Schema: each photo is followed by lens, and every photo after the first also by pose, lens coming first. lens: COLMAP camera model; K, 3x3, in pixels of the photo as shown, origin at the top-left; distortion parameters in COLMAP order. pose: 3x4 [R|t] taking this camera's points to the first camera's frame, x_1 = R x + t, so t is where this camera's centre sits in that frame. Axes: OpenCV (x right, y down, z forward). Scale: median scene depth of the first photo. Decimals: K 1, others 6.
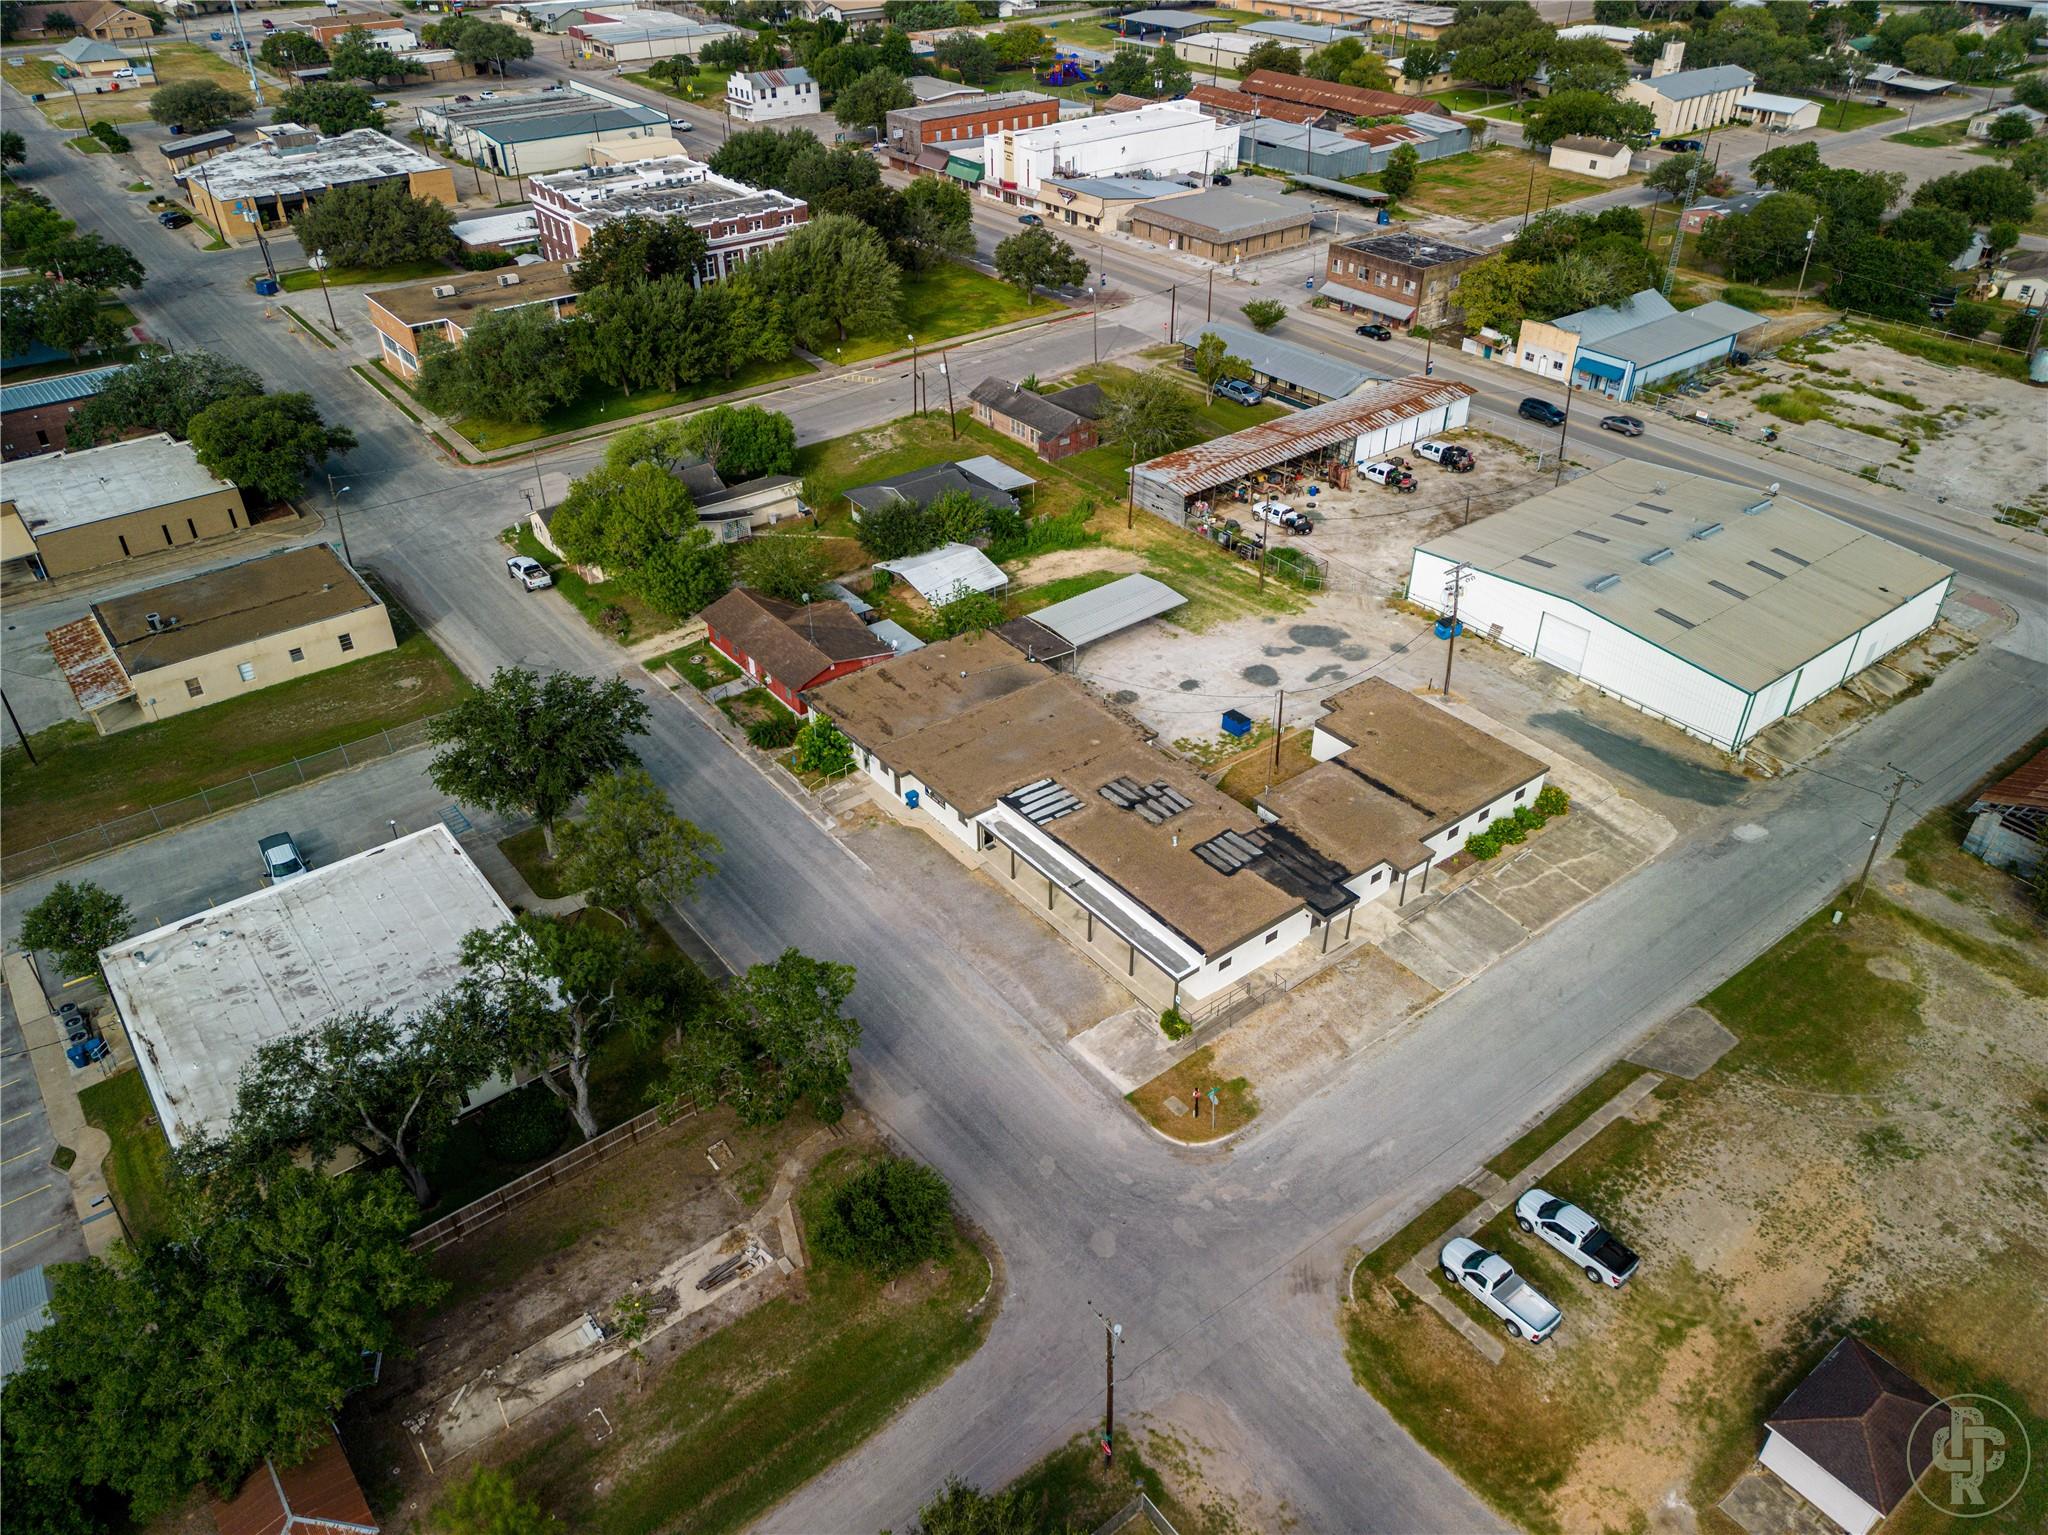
lens RADIAL K [[1434.4, 0, 1019.9], [0, 1434.4, 771.5], [0, 0, 1]] dist [0.060053, -0.036333]
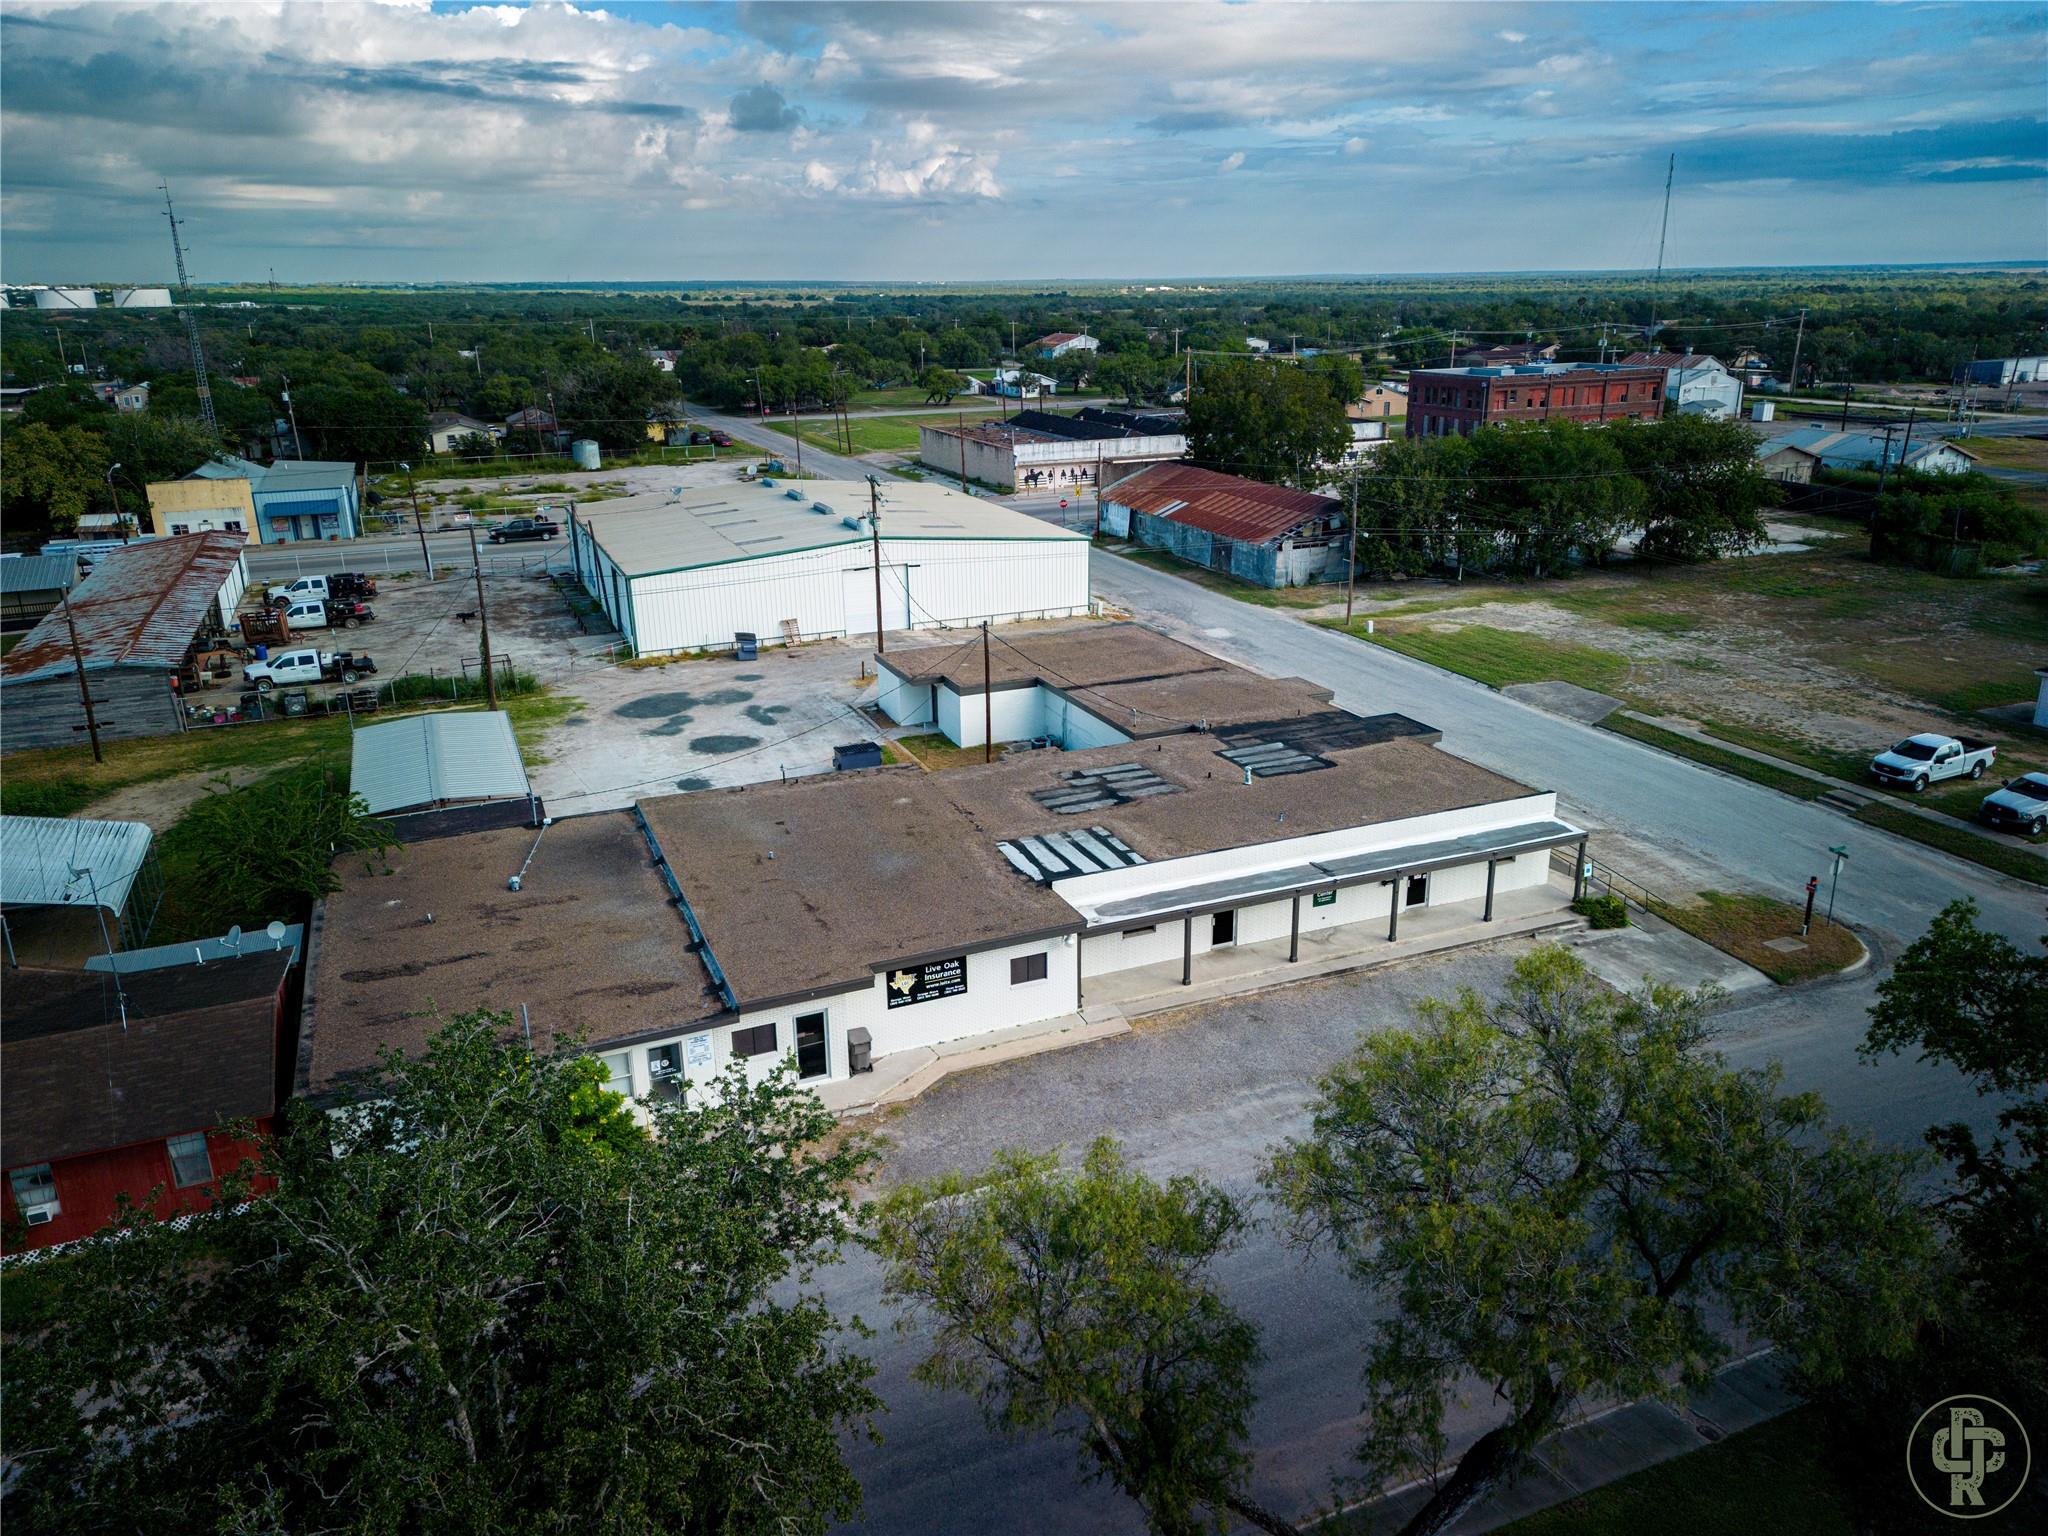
lens RADIAL K [[1434.4, 0, 1020.4], [0, 1434.4, 761.7], [0, 0, 1]] dist [0.060053, -0.036333]
pose [[0.261440, -0.307224, 0.915021, -0.429560], [0.562155, 0.819082, 0.114393, -0.071555], [-0.784622, 0.484477, 0.386848, 0.804104]]
